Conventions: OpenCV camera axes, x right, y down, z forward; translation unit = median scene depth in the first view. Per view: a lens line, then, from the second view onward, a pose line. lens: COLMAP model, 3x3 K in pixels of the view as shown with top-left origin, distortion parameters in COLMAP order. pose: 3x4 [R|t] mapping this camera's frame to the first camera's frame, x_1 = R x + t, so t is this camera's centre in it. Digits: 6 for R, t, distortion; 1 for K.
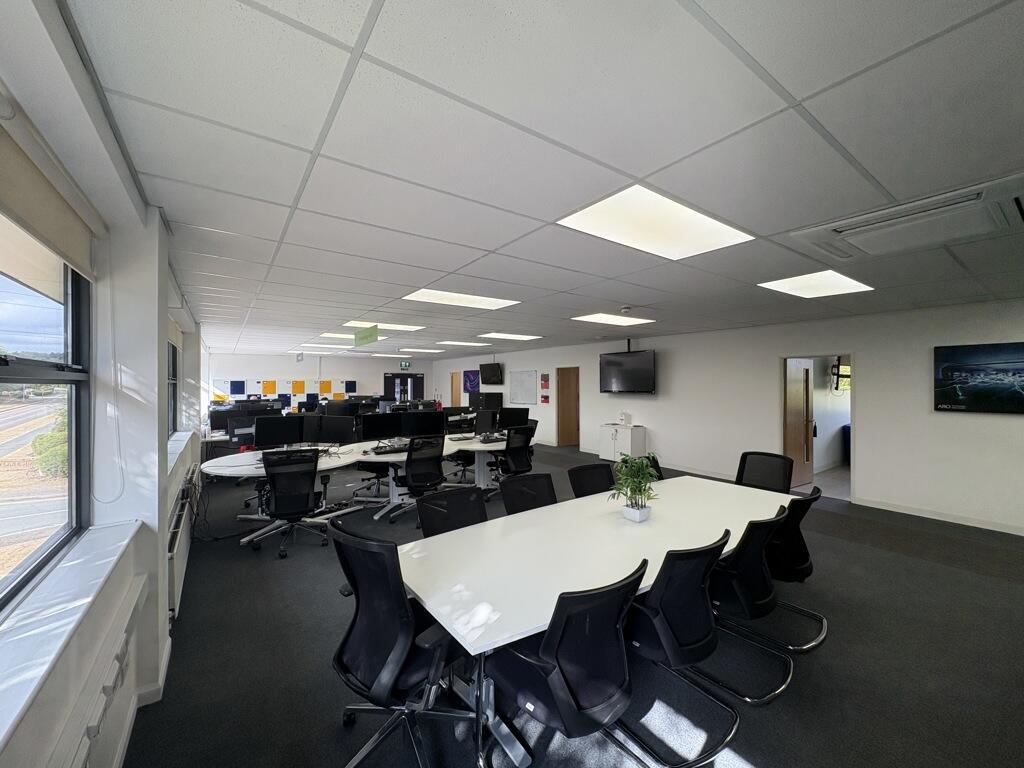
lens RADIAL K [[409.1, 0, 507.8], [0, 409.1, 387.2], [0, 0, 1]] dist [0.002426, 0.000230]
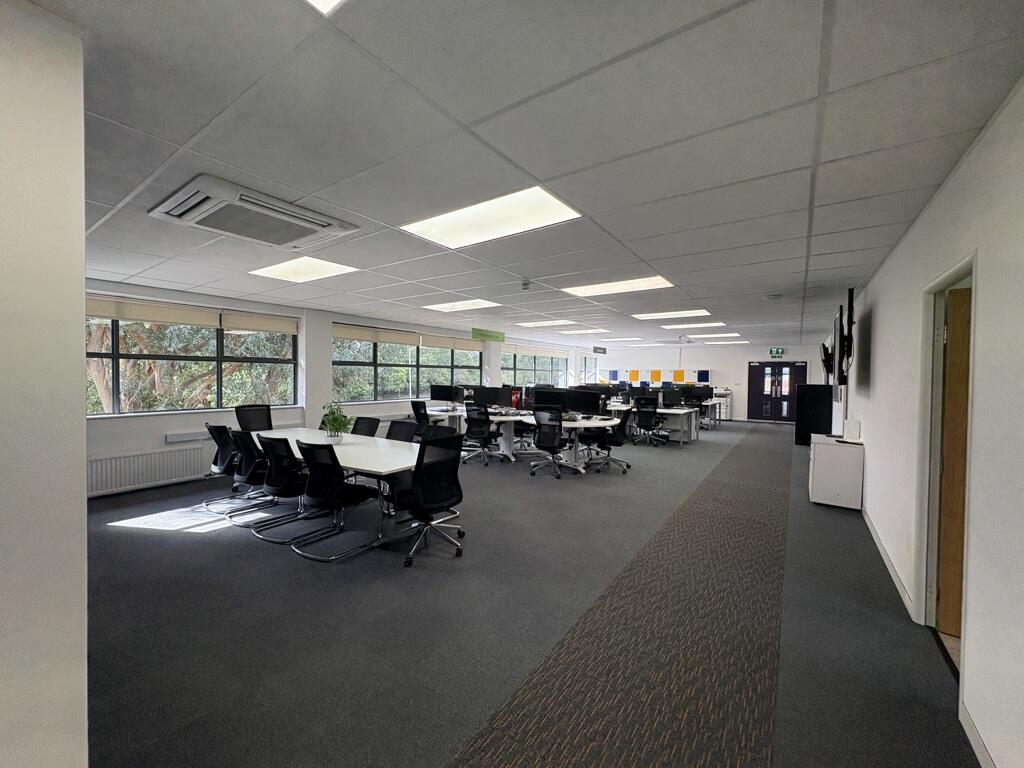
lens RADIAL K [[409.1, 0, 509.9], [0, 409.1, 383.9], [0, 0, 1]] dist [0.002426, 0.000230]
pose [[0.351632, 0.028437, -0.935706, 0.368622], [-0.019521, 0.999544, 0.023041, 0.004003], [0.935935, 0.010163, 0.352027, 0.184799]]
